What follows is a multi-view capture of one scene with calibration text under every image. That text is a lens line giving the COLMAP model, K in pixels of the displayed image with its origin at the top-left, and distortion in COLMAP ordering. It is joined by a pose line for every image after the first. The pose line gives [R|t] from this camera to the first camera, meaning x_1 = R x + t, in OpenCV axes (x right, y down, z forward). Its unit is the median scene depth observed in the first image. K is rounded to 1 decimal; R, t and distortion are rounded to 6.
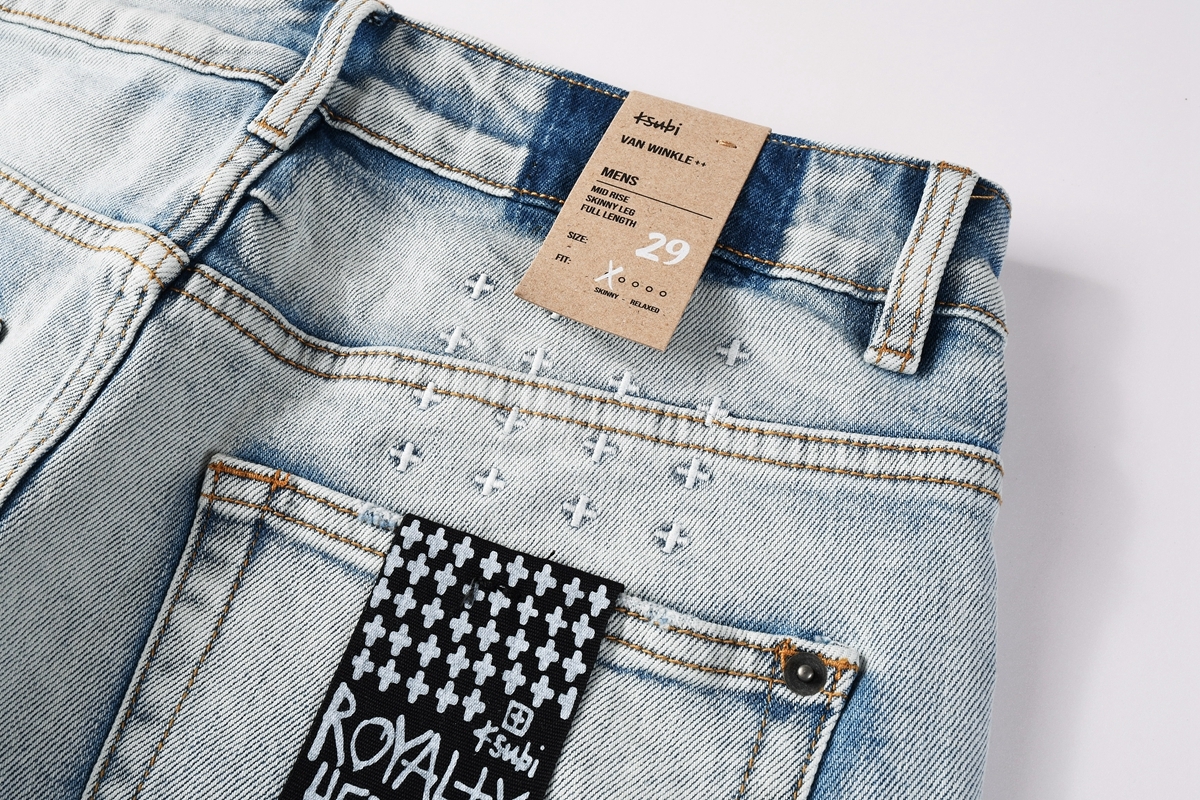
lens RADIAL K [[1327.3, 0, 600.0], [0, 1327.3, 400.0], [0, 0, 1]] dist [0.013115, 0.011481]
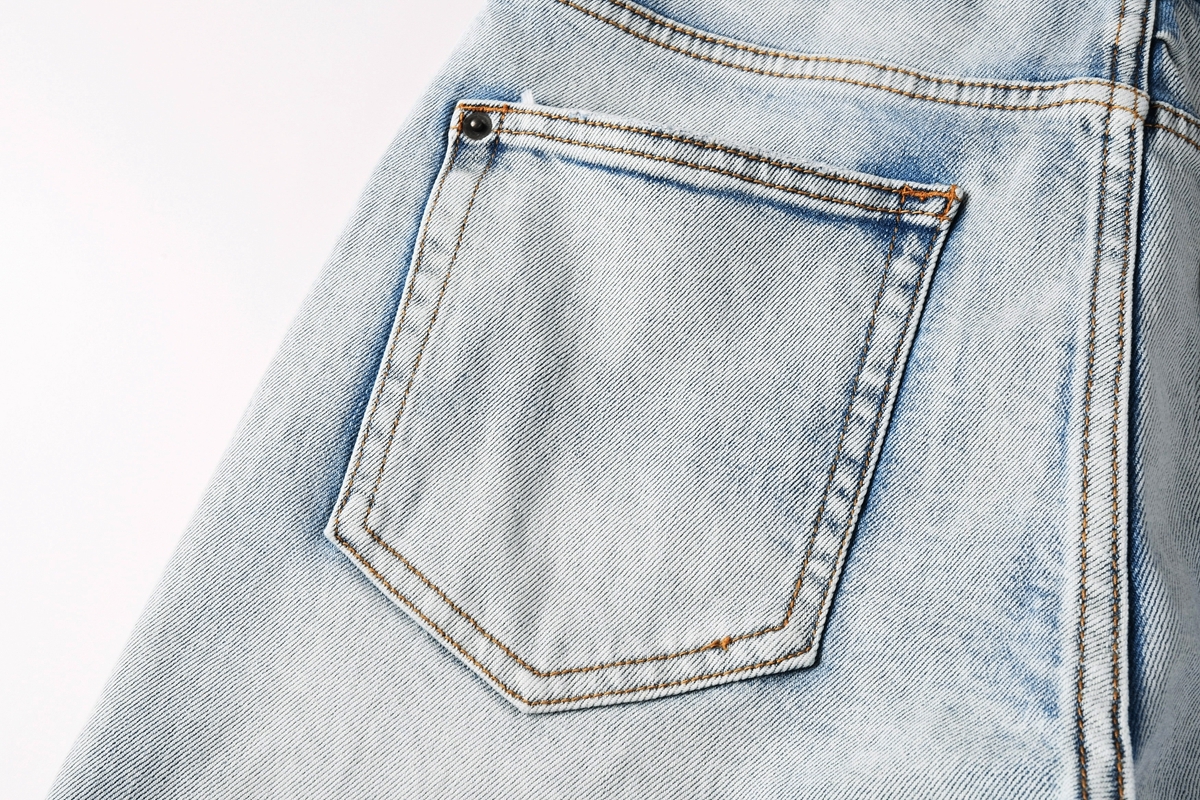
lens RADIAL K [[1289.3, 0, 600.0], [0, 1289.3, 400.0], [0, 0, 1]] dist [0.012664, 0.028592]
pose [[0.982518, -0.177289, 0.056801, -0.906565], [0.174088, 0.983073, 0.057105, 0.002286], [-0.065964, -0.046218, 0.996751, -0.078796]]
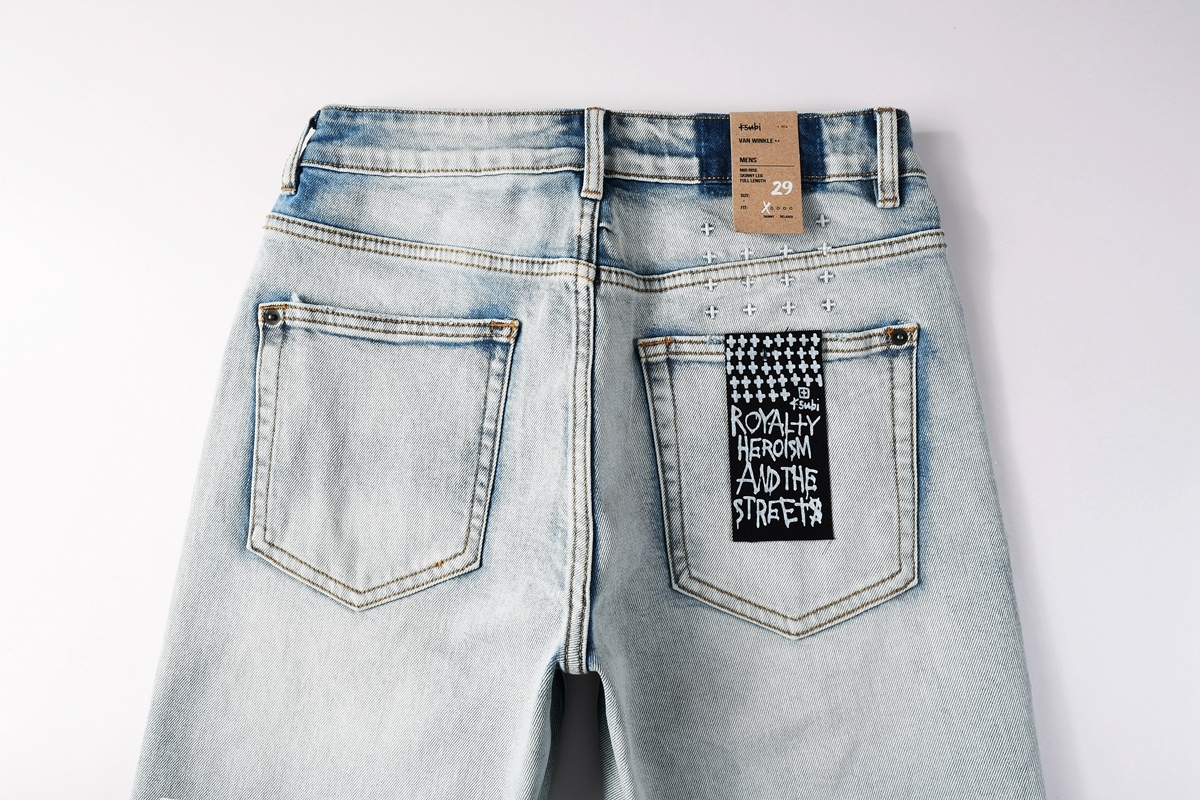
lens RADIAL K [[913.6, 0, 598.5], [0, 913.6, 421.6], [0, 0, 1]] dist [-0.011769, -0.002593]
pose [[0.923270, -0.376265, 0.077441, -0.547084], [0.329809, 0.879754, 0.342430, -0.422855], [-0.196973, -0.290615, 0.936346, -0.573714]]
